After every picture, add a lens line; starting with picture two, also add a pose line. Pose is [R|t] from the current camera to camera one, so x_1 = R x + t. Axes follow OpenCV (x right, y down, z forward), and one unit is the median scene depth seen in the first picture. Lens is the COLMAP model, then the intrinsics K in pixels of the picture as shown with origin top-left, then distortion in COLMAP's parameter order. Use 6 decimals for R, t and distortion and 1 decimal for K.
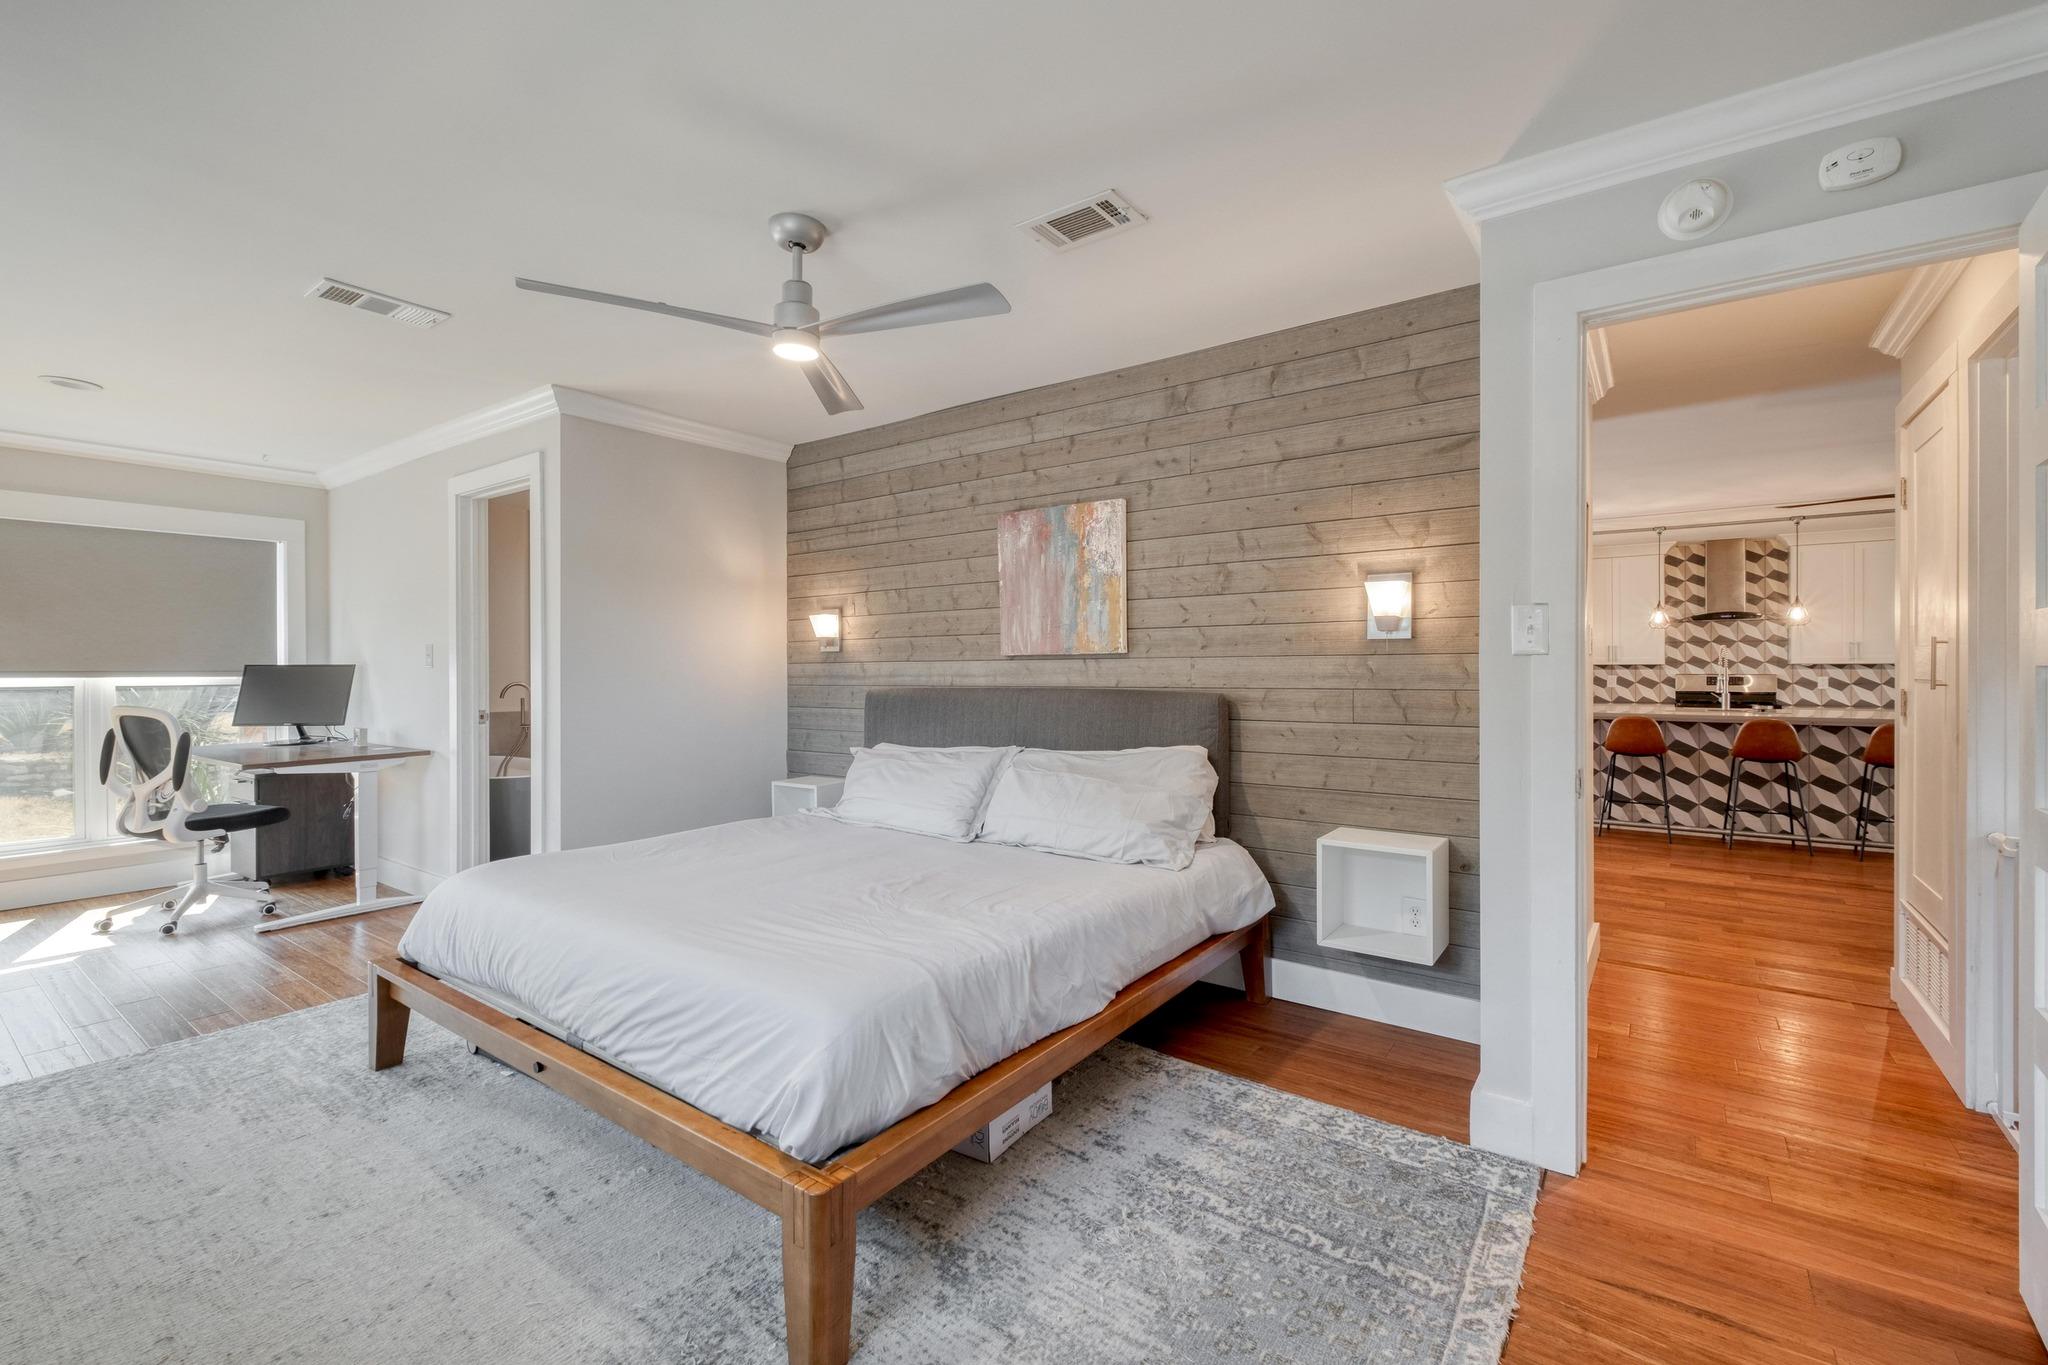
lens RADIAL K [[884.4, 0, 1024.4], [0, 884.4, 671.3], [0, 0, 1]] dist [-0.001017, -0.002610]
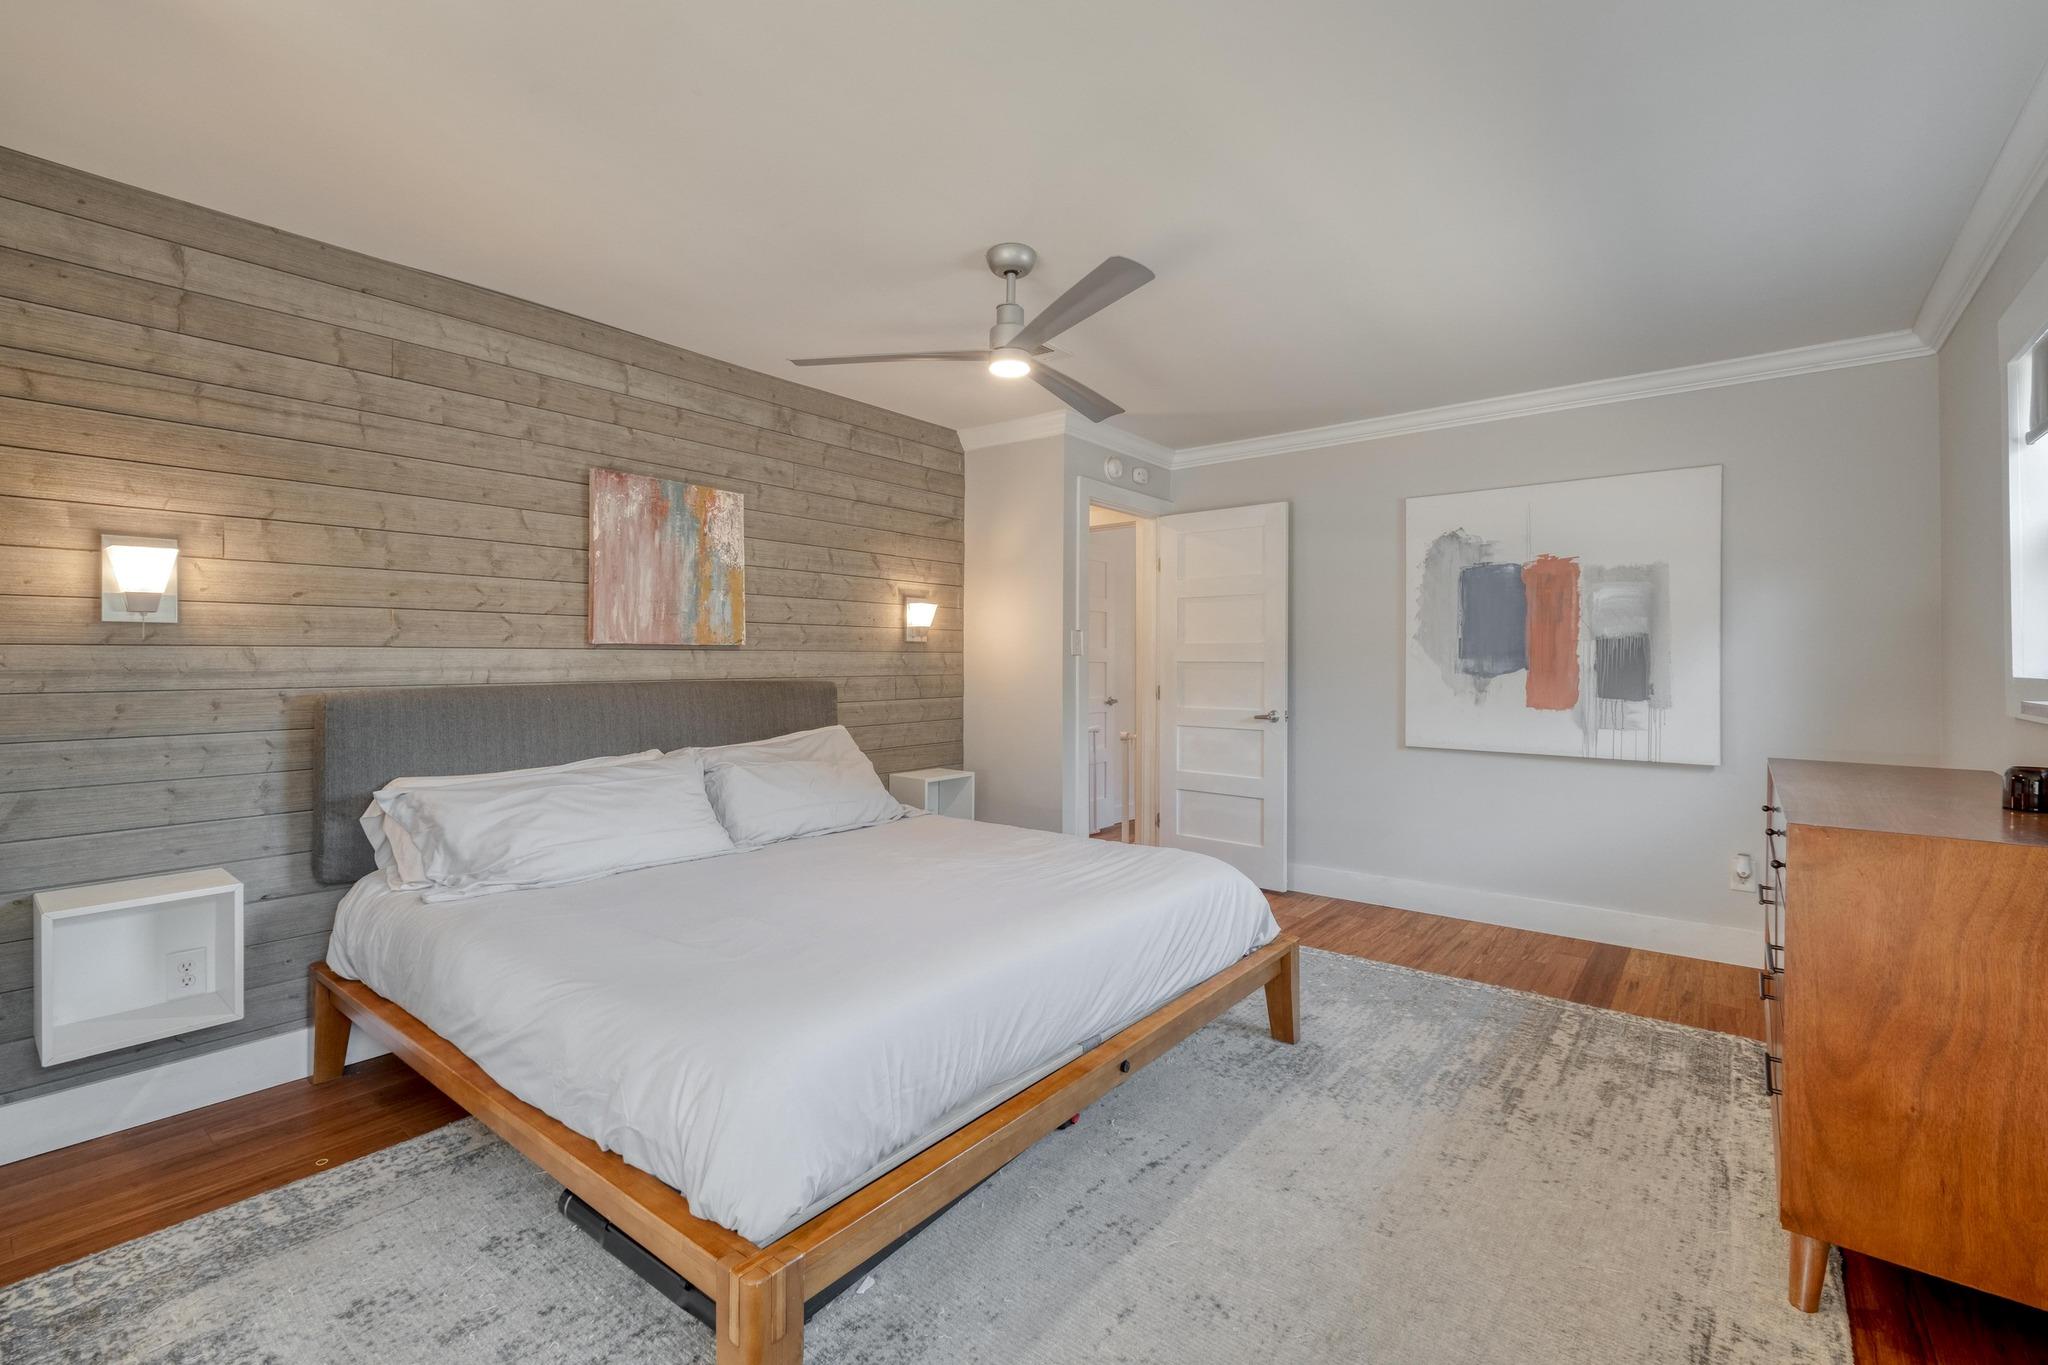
lens RADIAL K [[884.4, 0, 1034.0], [0, 884.4, 668.8], [0, 0, 1]] dist [-0.001017, -0.002610]
pose [[0.029853, -0.003860, 0.999547, -0.881638], [0.002386, 0.999990, 0.003790, 0.003539], [-0.999551, 0.002272, 0.029862, 0.618244]]
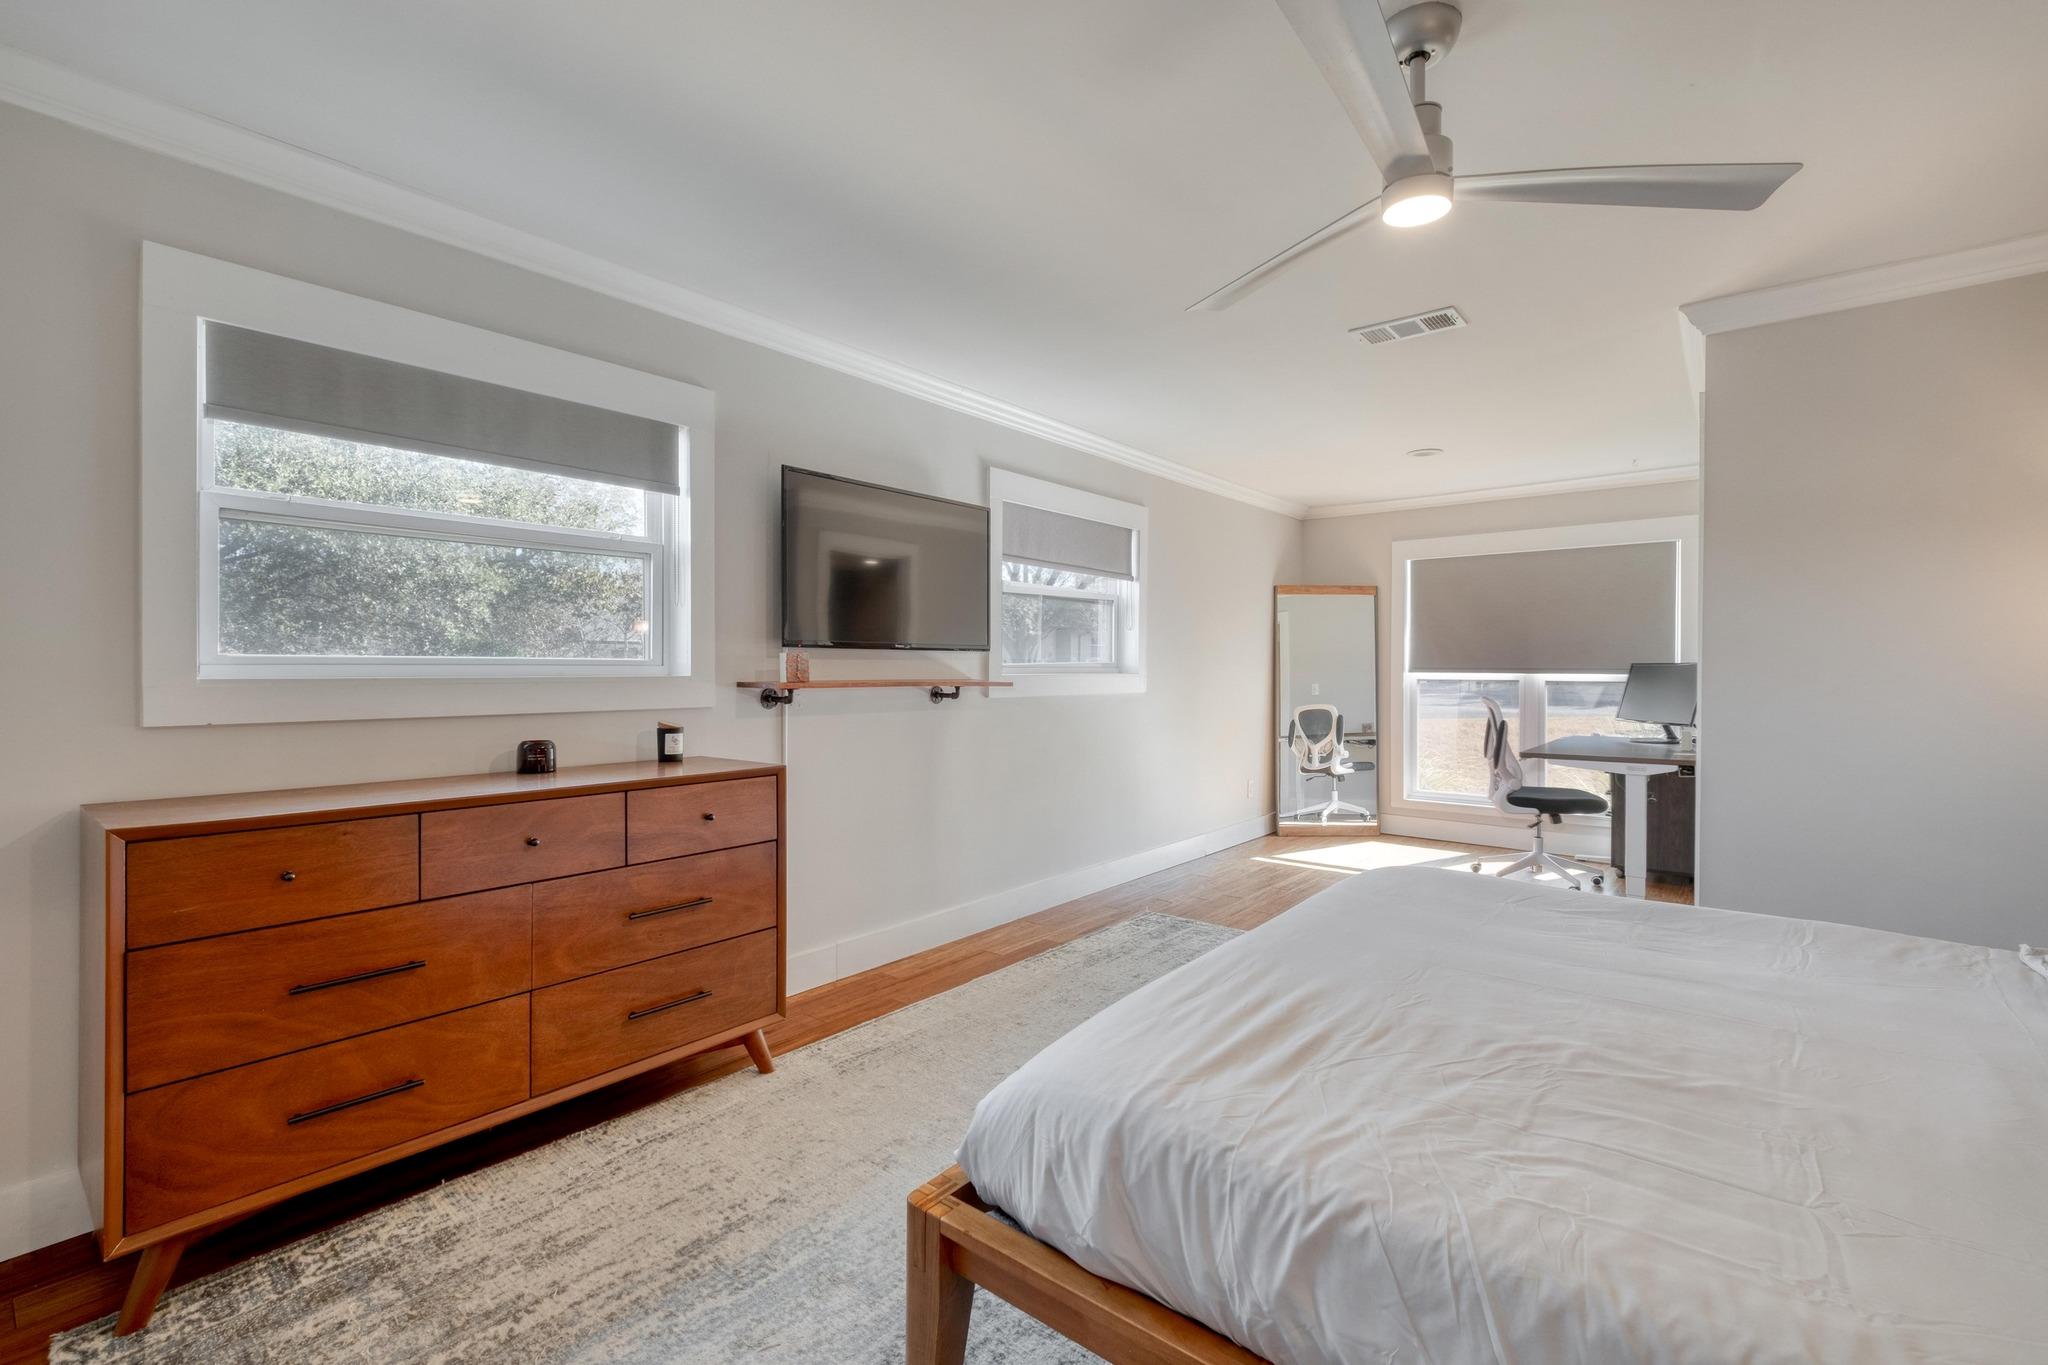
lens RADIAL K [[884.4, 0, 1027.0], [0, 884.4, 675.5], [0, 0, 1]] dist [-0.001017, -0.002610]
pose [[-0.053441, 0.013519, -0.998479, 0.298072], [-0.008849, 0.999863, 0.014012, -0.001737], [0.998532, 0.009584, -0.053314, 0.482577]]
